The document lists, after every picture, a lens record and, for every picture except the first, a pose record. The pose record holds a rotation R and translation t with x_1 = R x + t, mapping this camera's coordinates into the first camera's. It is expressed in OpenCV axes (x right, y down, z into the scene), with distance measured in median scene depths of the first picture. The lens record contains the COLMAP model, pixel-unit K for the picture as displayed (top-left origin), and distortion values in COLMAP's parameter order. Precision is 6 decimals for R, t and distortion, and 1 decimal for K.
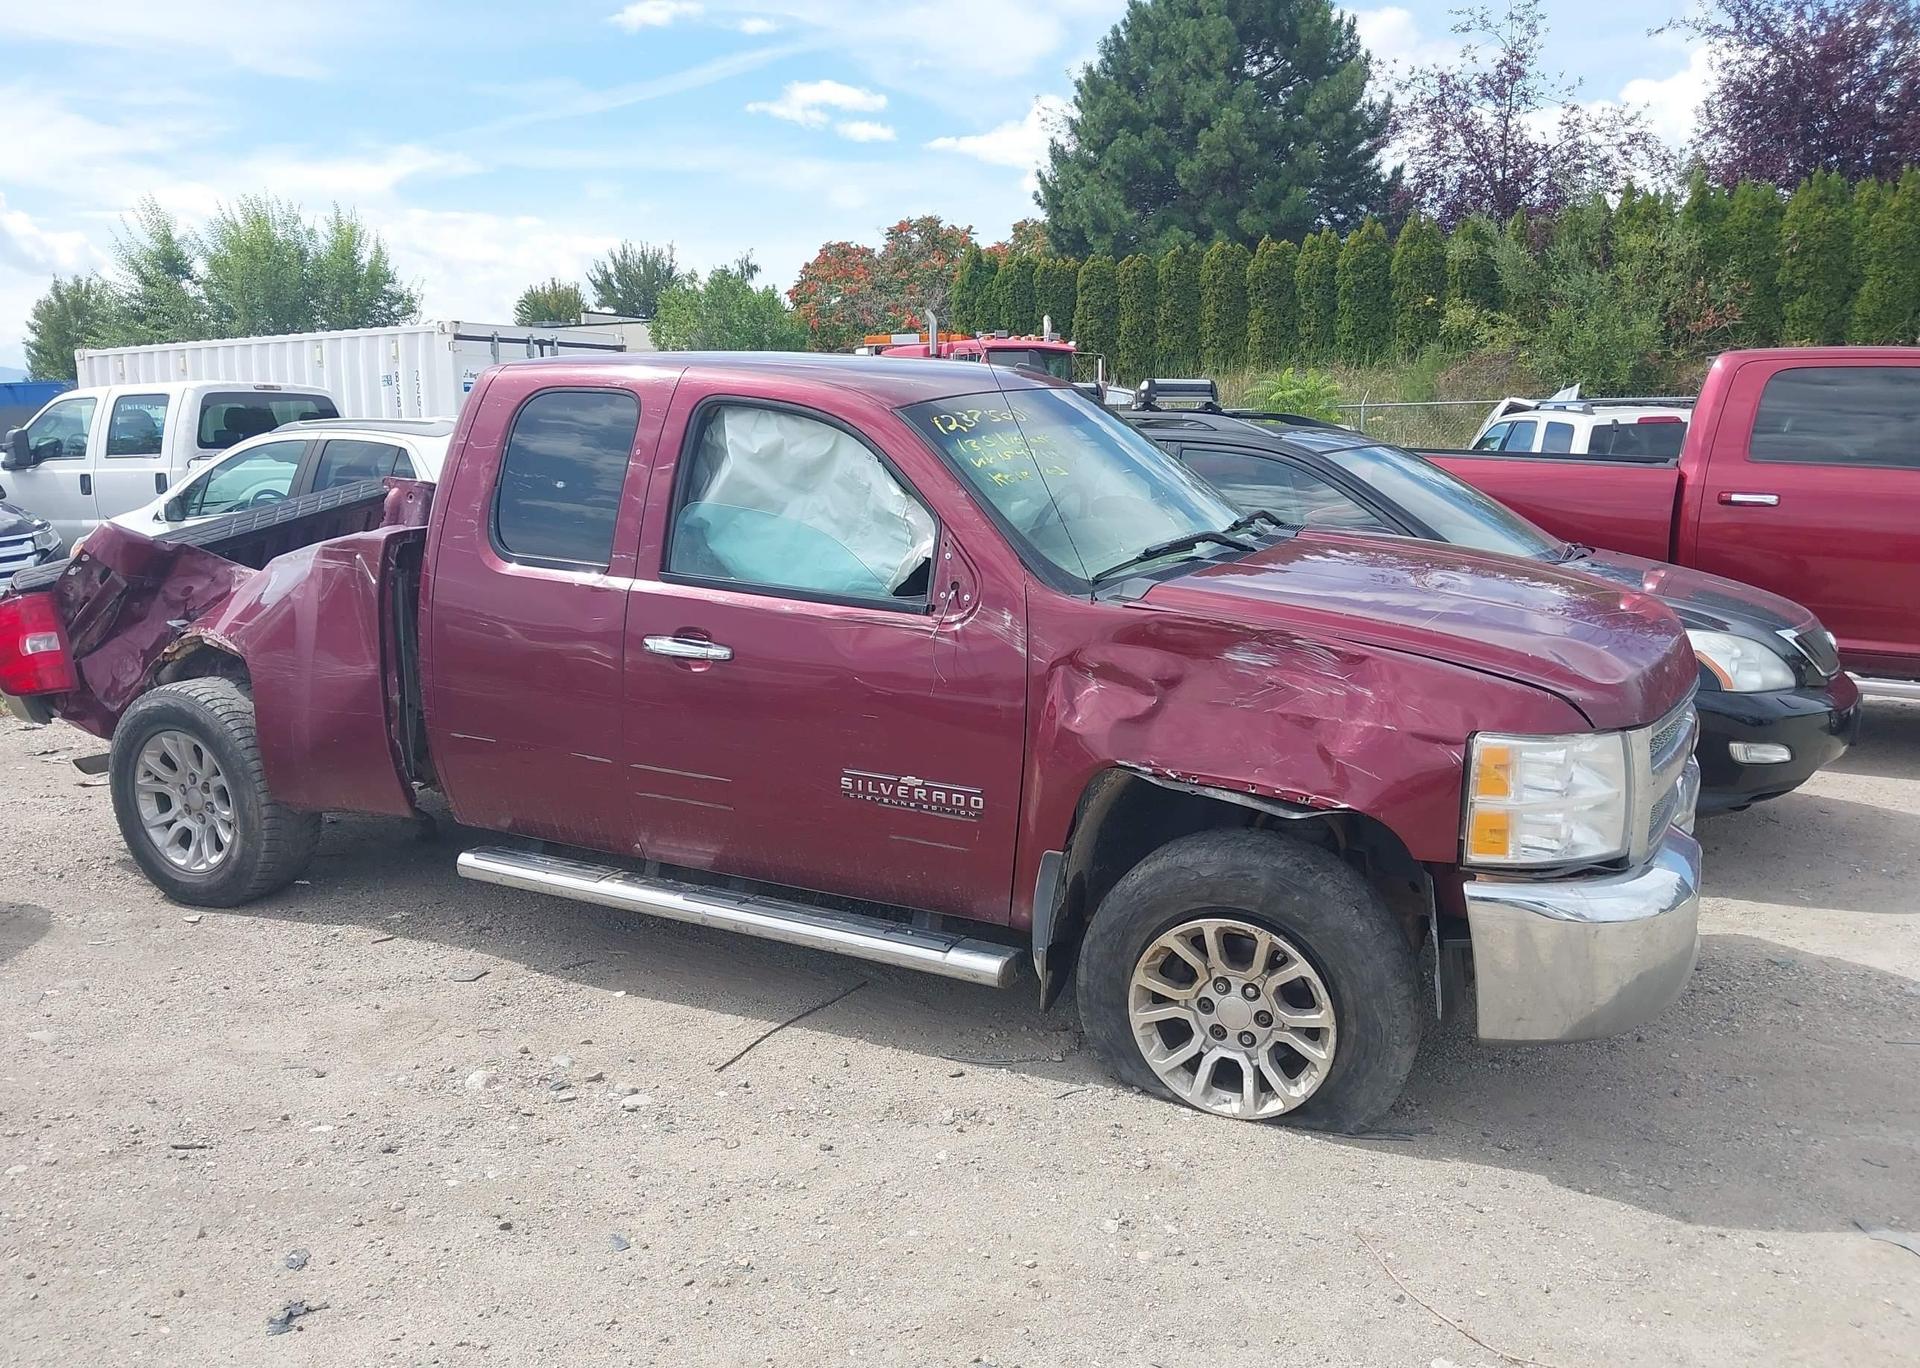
lens RADIAL K [[1535.8, 0, 960.0], [0, 1535.8, 684.0], [0, 0, 1]] dist [0.039304, -0.056169]
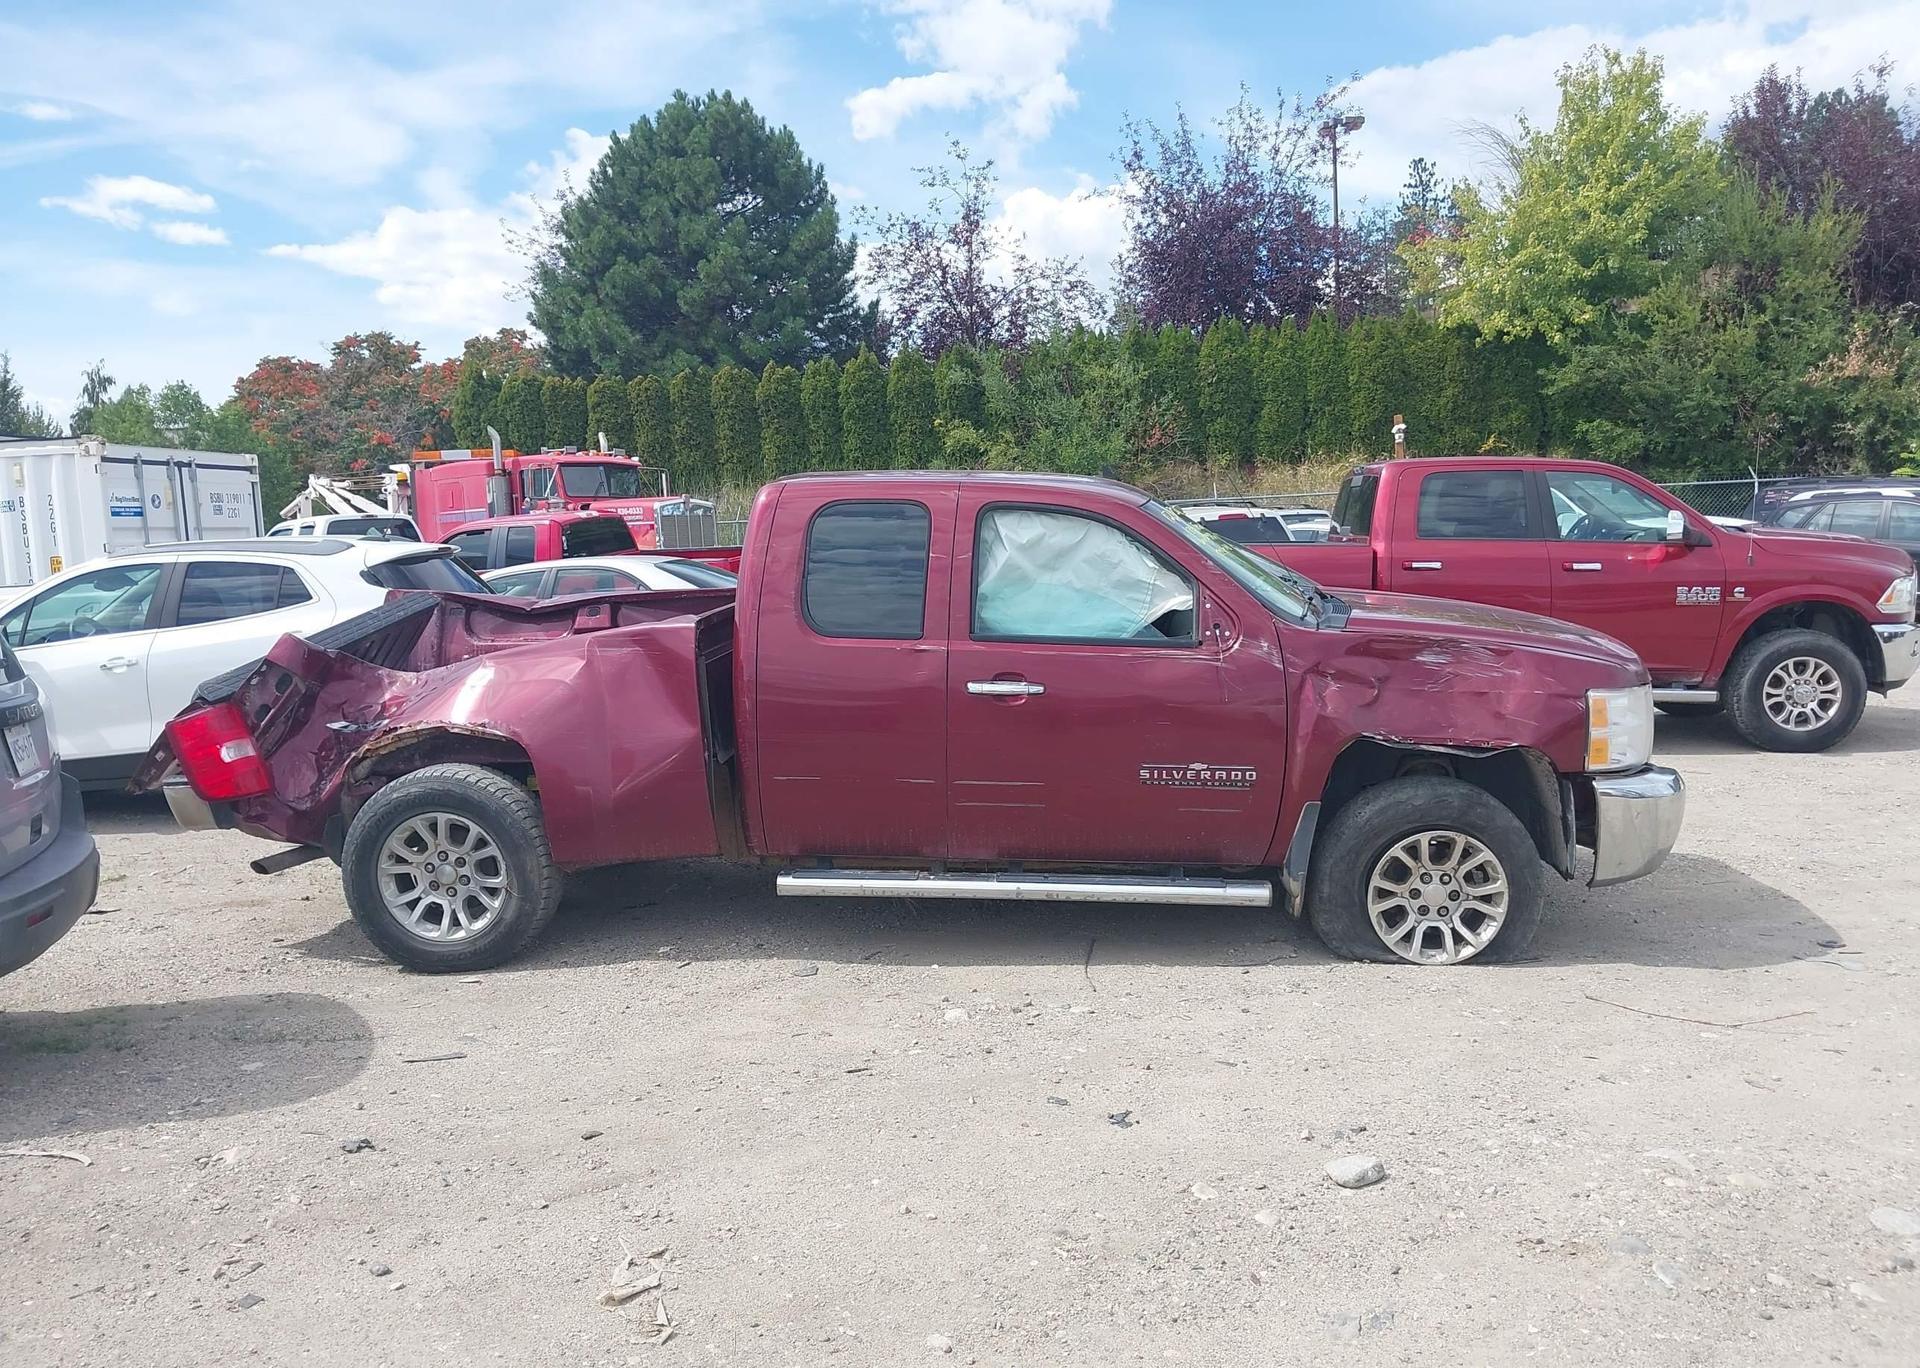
lens RADIAL K [[1547.3, 0, 962.9], [0, 1547.3, 699.6], [0, 0, 1]] dist [0.053182, -0.084270]
pose [[0.921824, -0.068036, 0.381591, -0.511755], [0.092364, 0.994672, -0.045781, 0.031576], [-0.376443, 0.077448, 0.923197, -0.153859]]
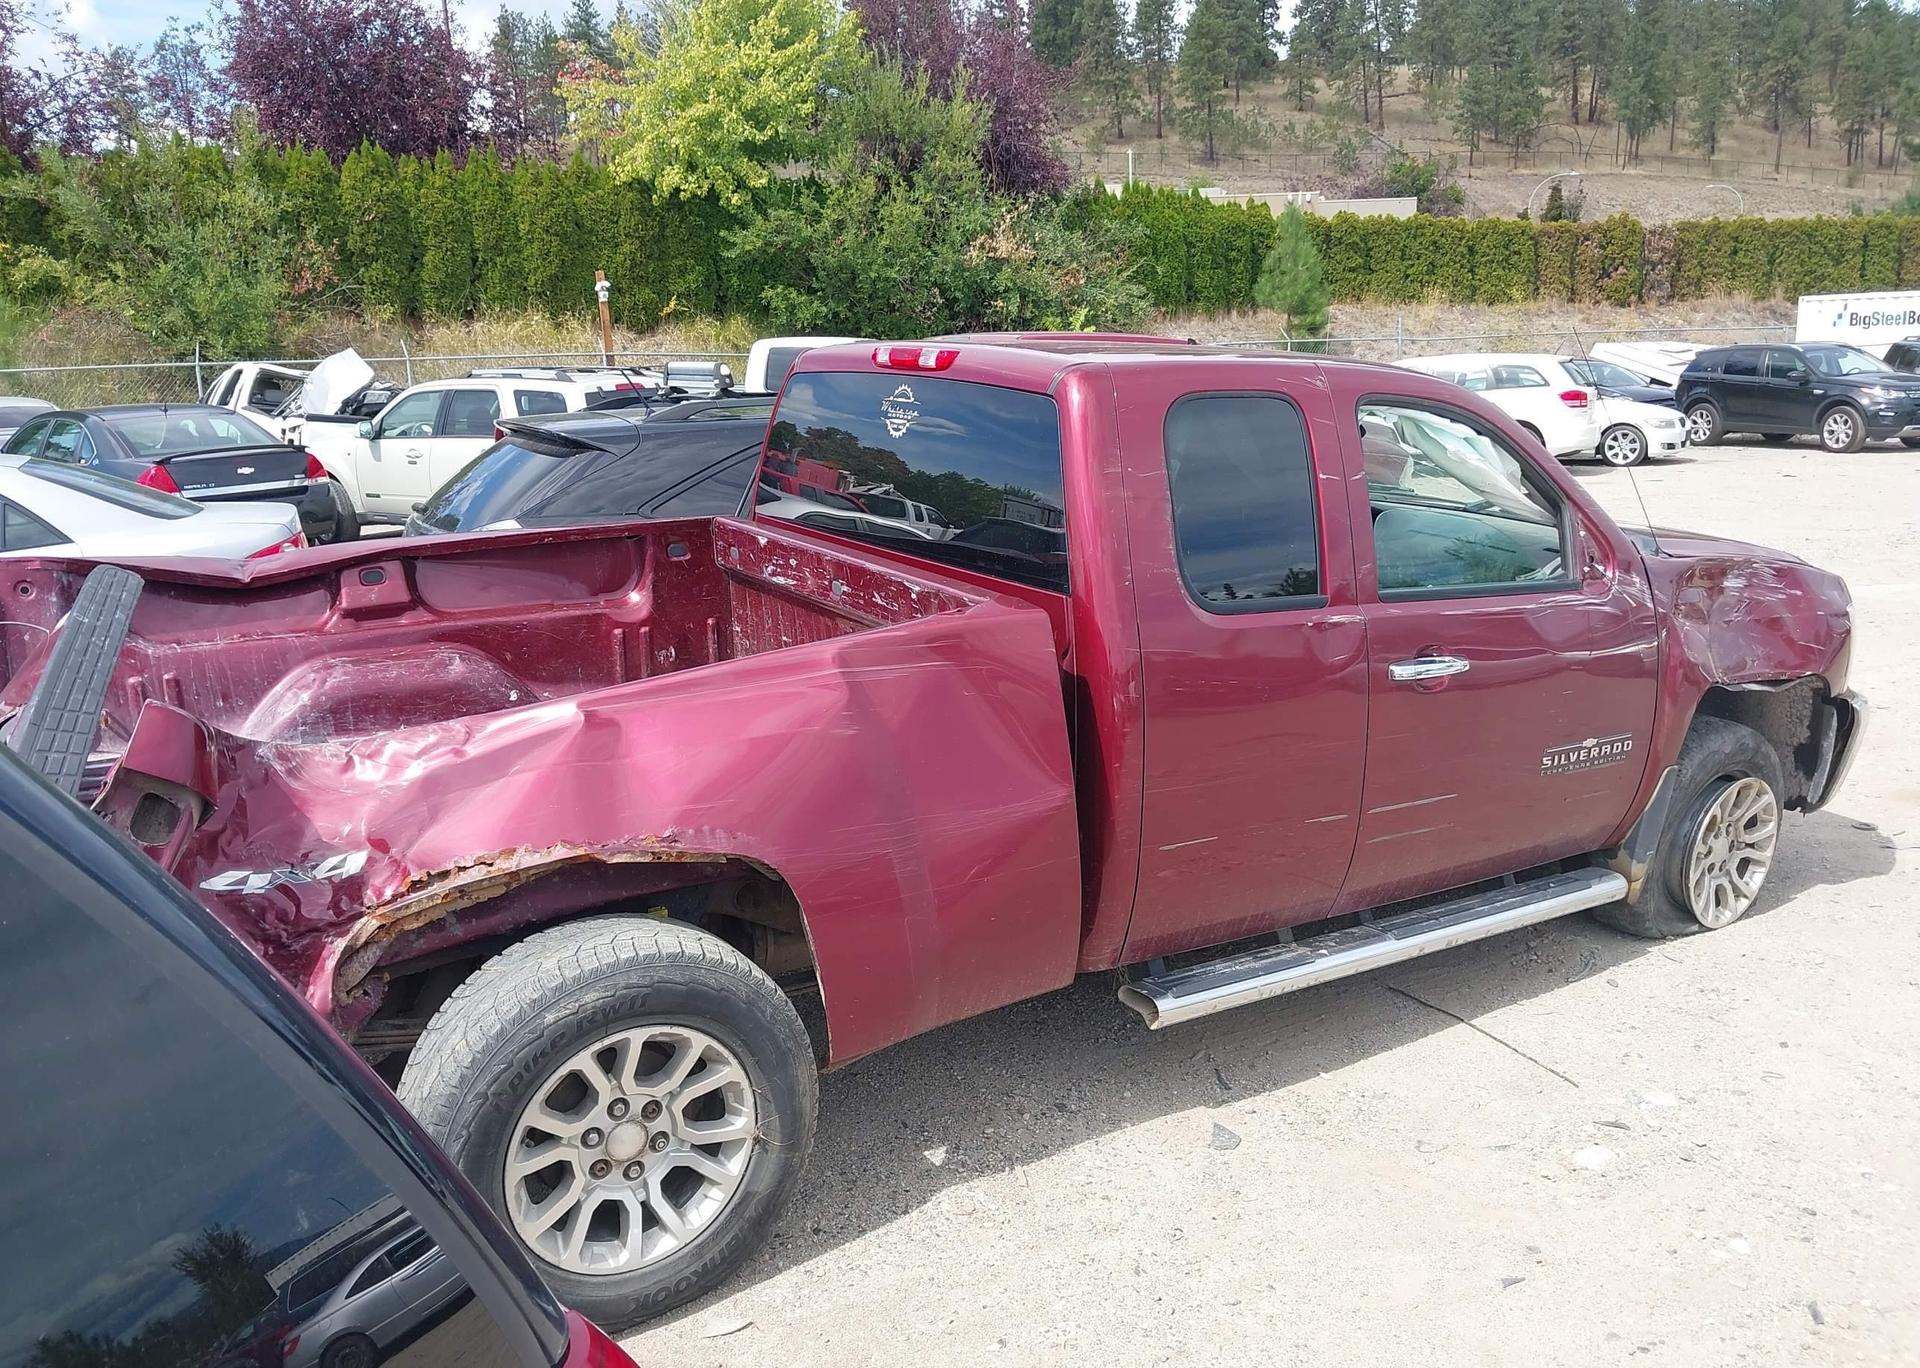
lens RADIAL K [[1528.0, 0, 966.7], [0, 1528.0, 693.1], [0, 0, 1]] dist [0.026813, -0.022349]
pose [[0.503034, -0.191552, 0.842772, -0.781107], [0.162613, 0.978691, 0.125385, -0.120607], [-0.848831, 0.073972, 0.523463, 0.536090]]
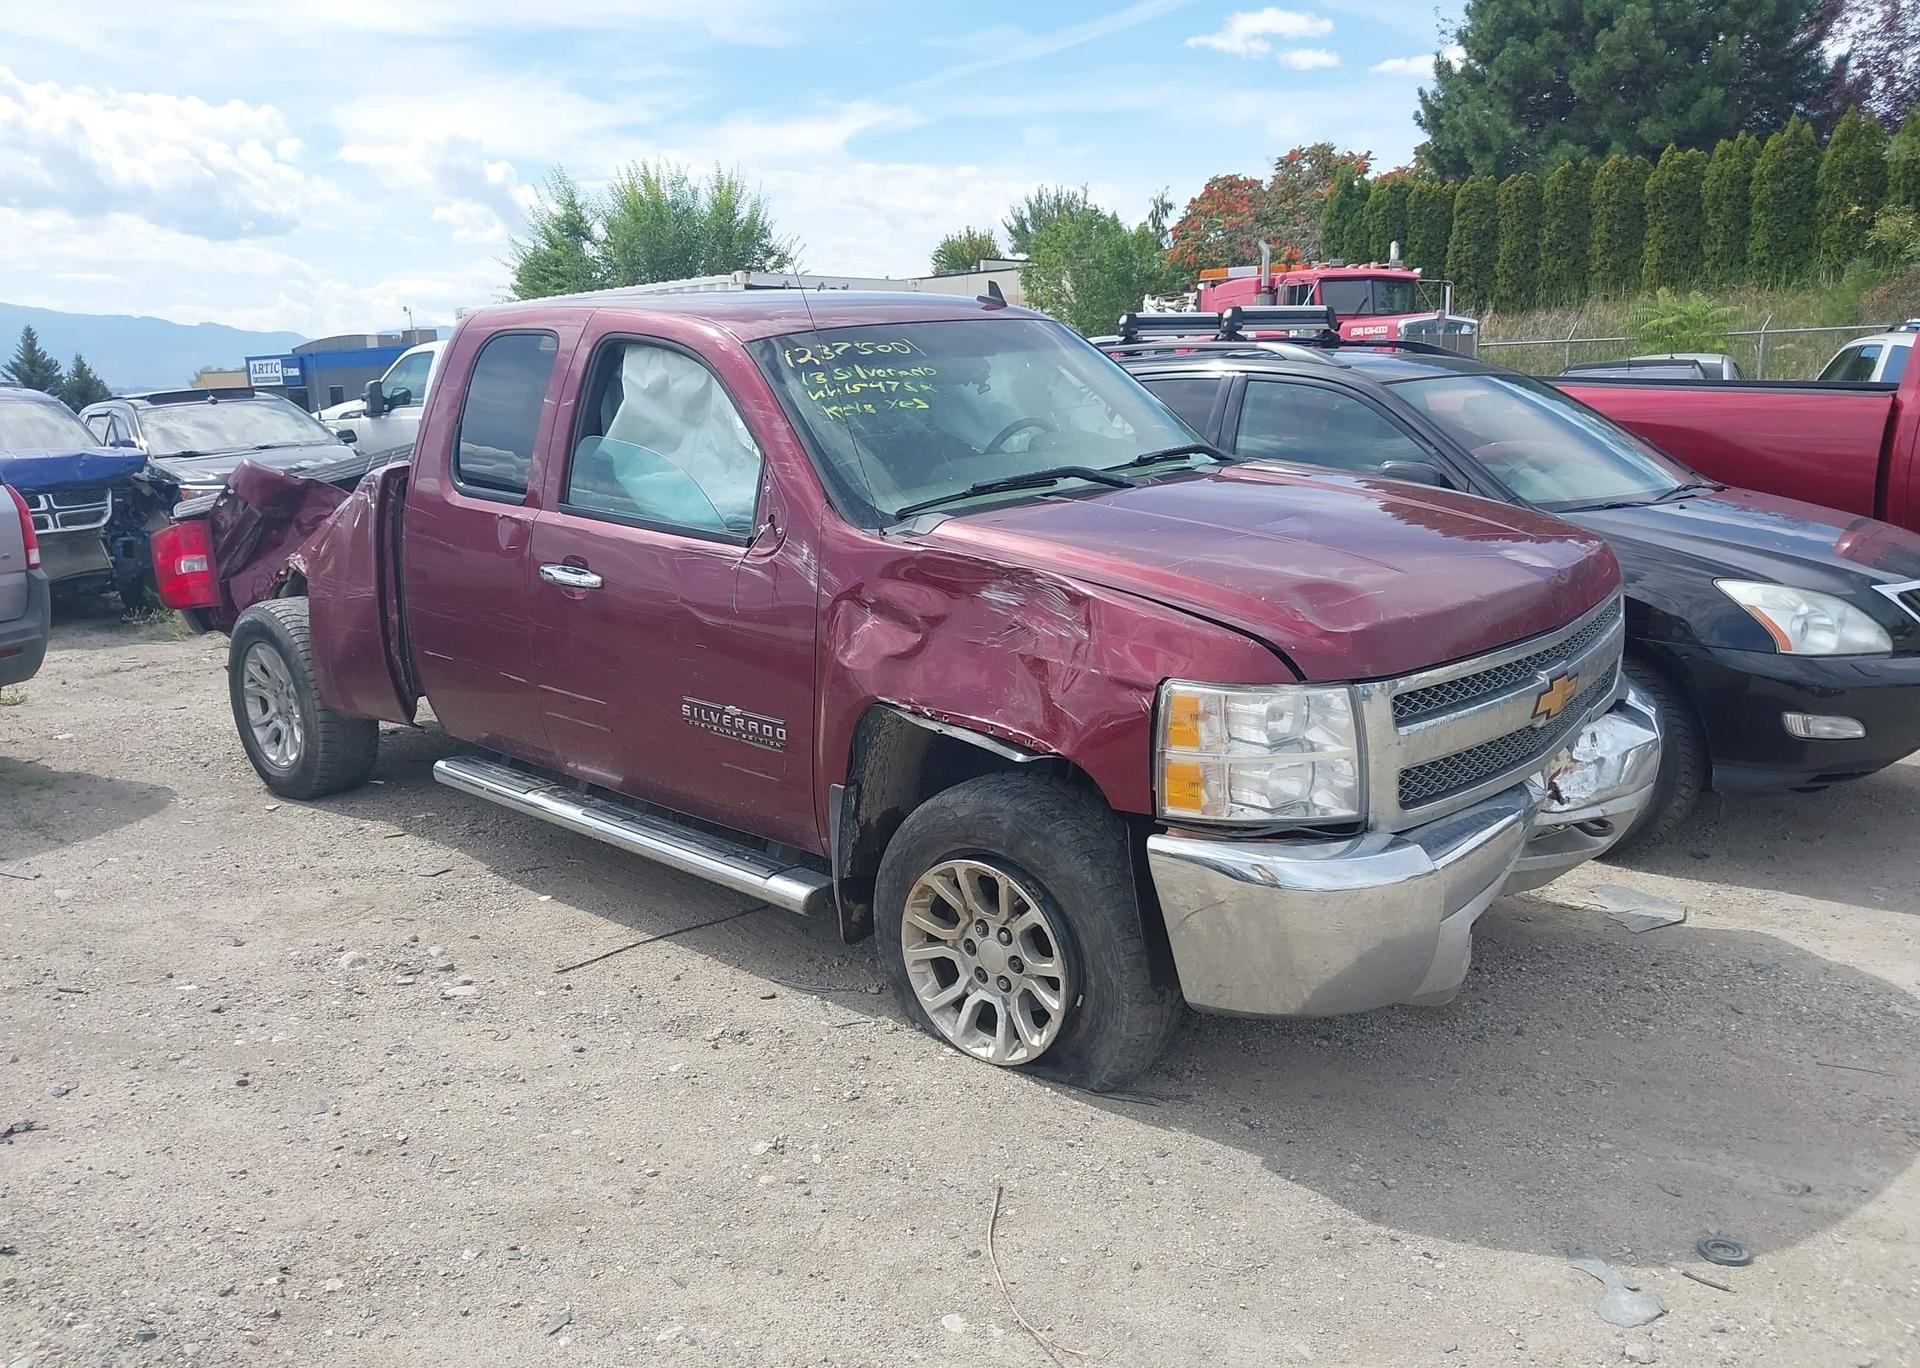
lens RADIAL K [[1538.7, 0, 967.4], [0, 1538.7, 690.6], [0, 0, 1]] dist [0.007992, 0.008654]
pose [[0.963041, 0.039487, -0.266445, 0.265813], [-0.028626, 0.998598, 0.044527, 0.000047], [0.267830, -0.035254, 0.962821, 0.036511]]
